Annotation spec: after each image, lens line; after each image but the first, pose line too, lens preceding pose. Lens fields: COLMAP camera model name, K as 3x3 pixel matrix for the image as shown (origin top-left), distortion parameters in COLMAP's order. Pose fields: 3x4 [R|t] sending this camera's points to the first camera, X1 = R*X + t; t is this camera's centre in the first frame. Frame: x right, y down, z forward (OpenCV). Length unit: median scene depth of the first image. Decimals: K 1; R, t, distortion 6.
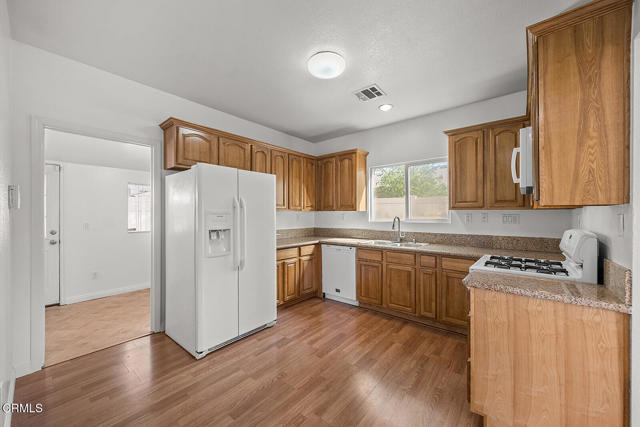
lens RADIAL K [[247.4, 0, 318.2], [0, 247.4, 213.8], [0, 0, 1]] dist [0.000601, 0.000006]
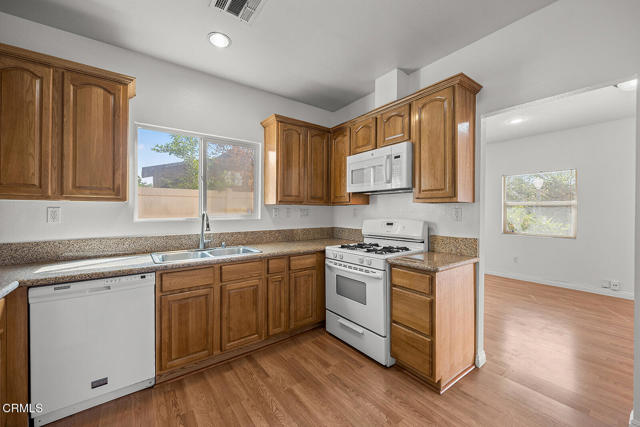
lens RADIAL K [[248.5, 0, 317.3], [0, 248.5, 211.5], [0, 0, 1]] dist [0.001833, -0.000227]
pose [[0.236744, -0.002001, 0.971570, -0.287397], [-0.001726, 0.999995, 0.002480, 0.008429], [-0.971571, -0.002264, 0.236739, 0.597131]]
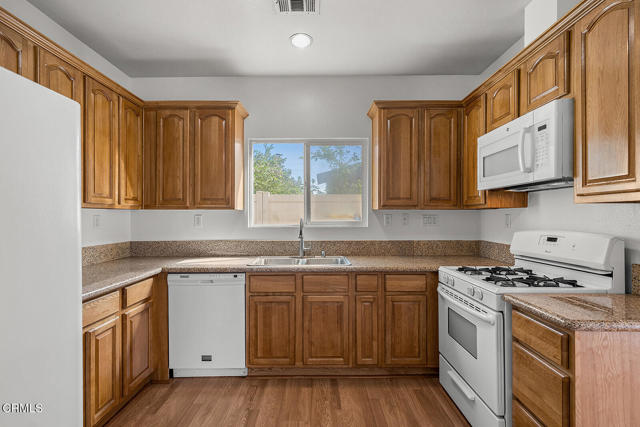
lens RADIAL K [[299.5, 0, 319.6], [0, 299.5, 216.8], [0, 0, 1]] dist [0.005644, -0.000396]
pose [[0.767604, -0.001430, 0.640922, -0.167117], [0.000697, 0.999999, 0.001396, 0.005573], [-0.640924, -0.000625, 0.767604, 0.396109]]
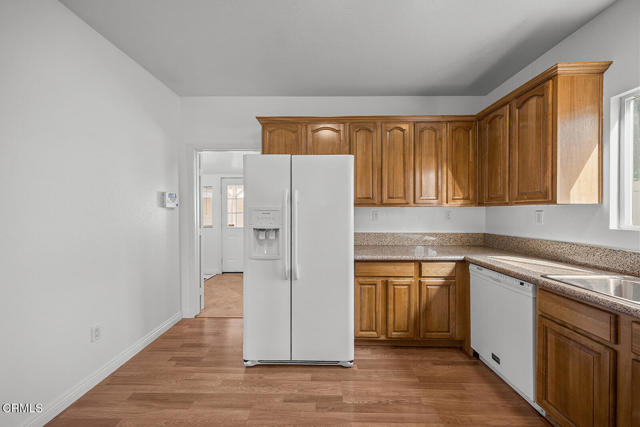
lens RADIAL K [[230.6, 0, 317.6], [0, 230.6, 213.3], [0, 0, 1]] dist [0.000776, 0.000012]
pose [[0.626186, 0.006977, -0.779643, 0.249346], [0.000037, 0.999960, 0.008978, 0.002091], [0.779674, -0.005651, 0.626160, 0.464217]]
